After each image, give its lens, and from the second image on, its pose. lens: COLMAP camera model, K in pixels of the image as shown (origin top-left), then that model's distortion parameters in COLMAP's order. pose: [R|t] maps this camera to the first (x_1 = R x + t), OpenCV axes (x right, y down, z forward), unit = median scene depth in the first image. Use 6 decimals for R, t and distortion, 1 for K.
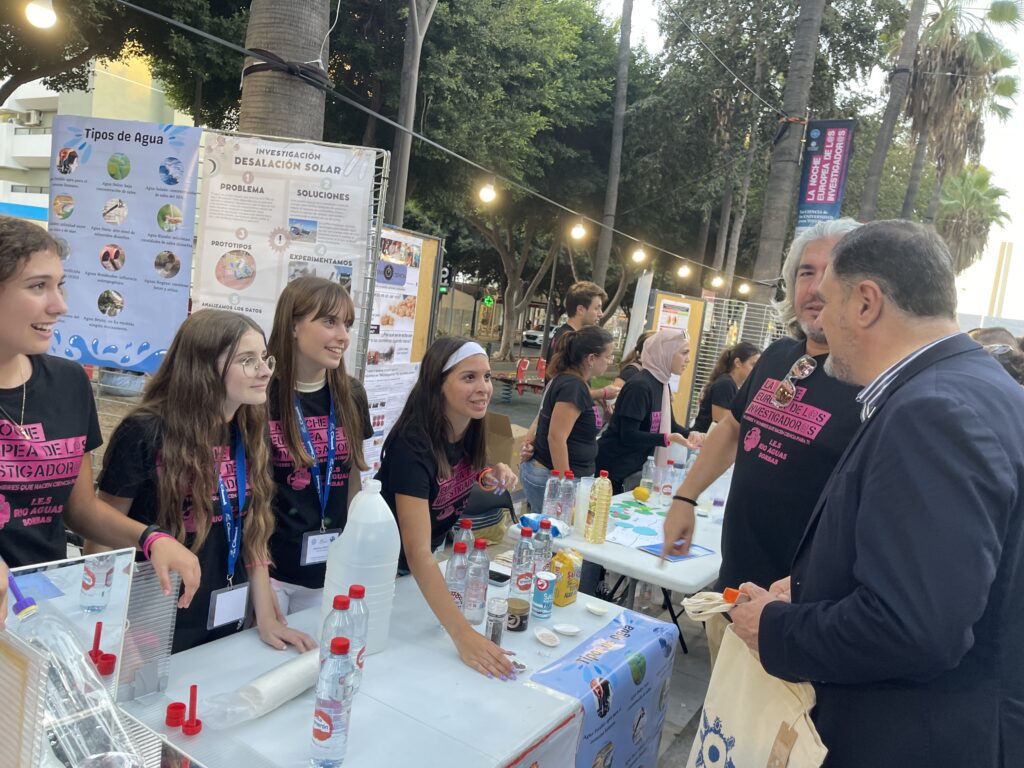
lens RADIAL K [[796.2, 0, 513.8], [0, 796.2, 379.6], [0, 0, 1]] dist [0.080447, -0.089304]
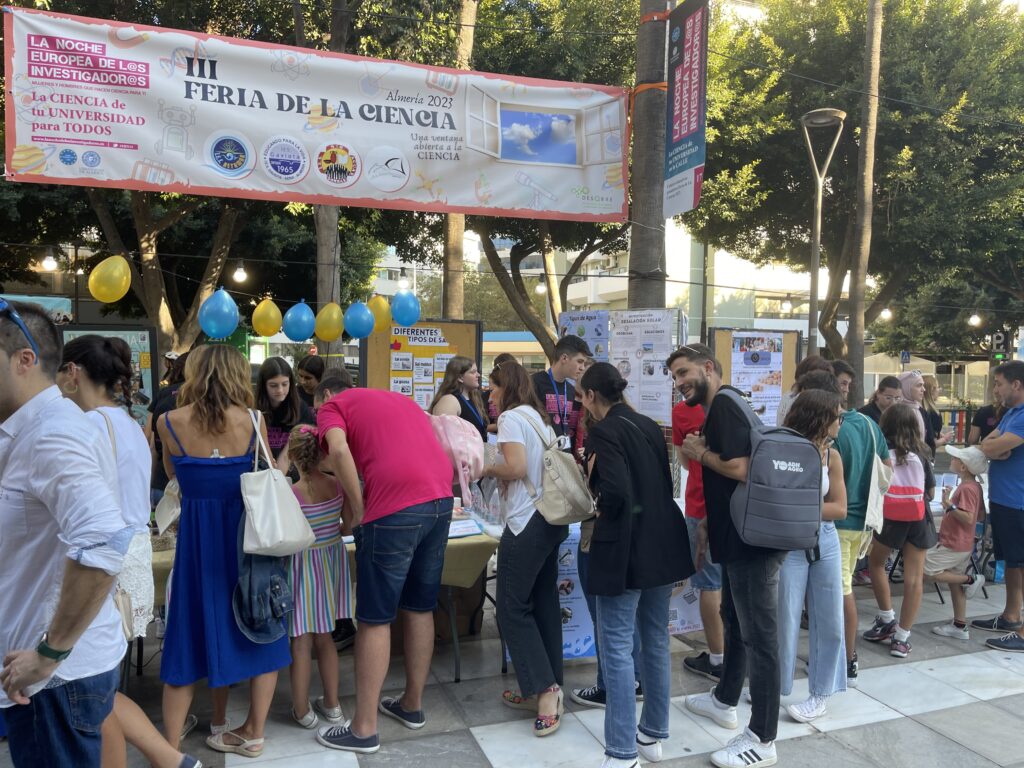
lens RADIAL K [[796.2, 0, 553.8], [0, 796.2, 369.2], [0, 0, 1]] dist [0.080447, -0.089304]
pose [[0.806795, -0.104400, -0.581535, 0.150791], [0.033097, 0.990705, -0.131938, 0.028314], [0.589904, 0.087200, 0.802751, -0.170608]]
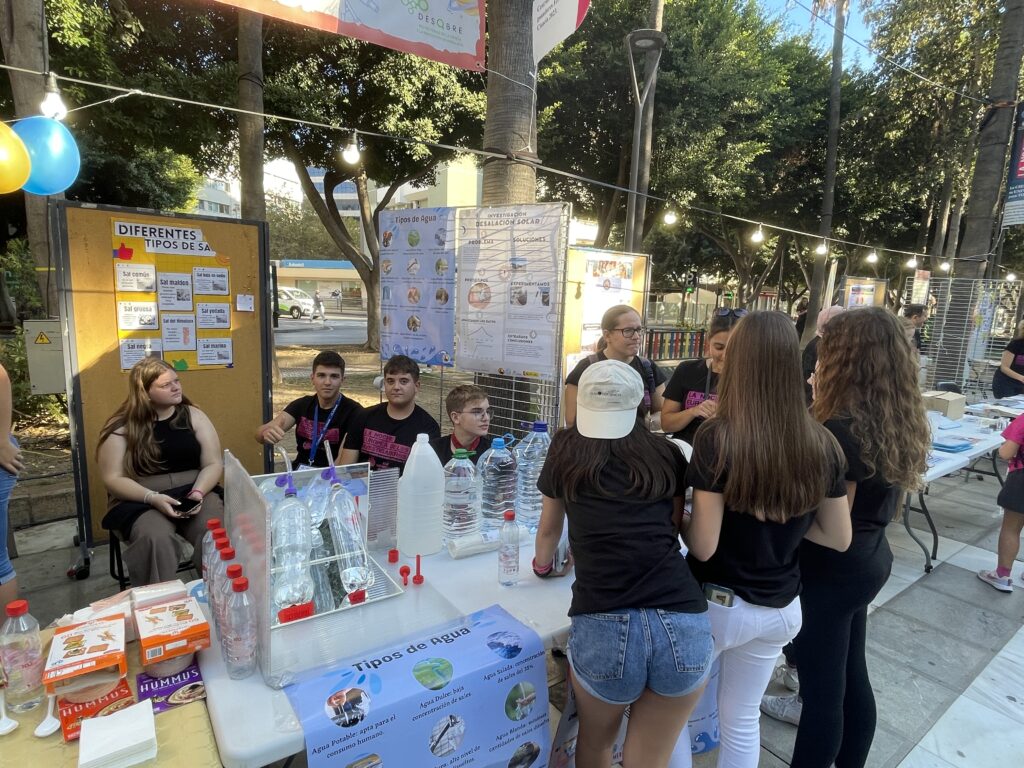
lens RADIAL K [[586.7, 0, 507.8], [0, 586.7, 387.1], [0, 0, 1]] dist [-0.003781, 0.004423]
pose [[0.920444, -0.028640, -0.389824, 0.025939], [0.045306, 0.998407, 0.033624, 0.000260], [0.388240, -0.048610, 0.920275, -0.002792]]
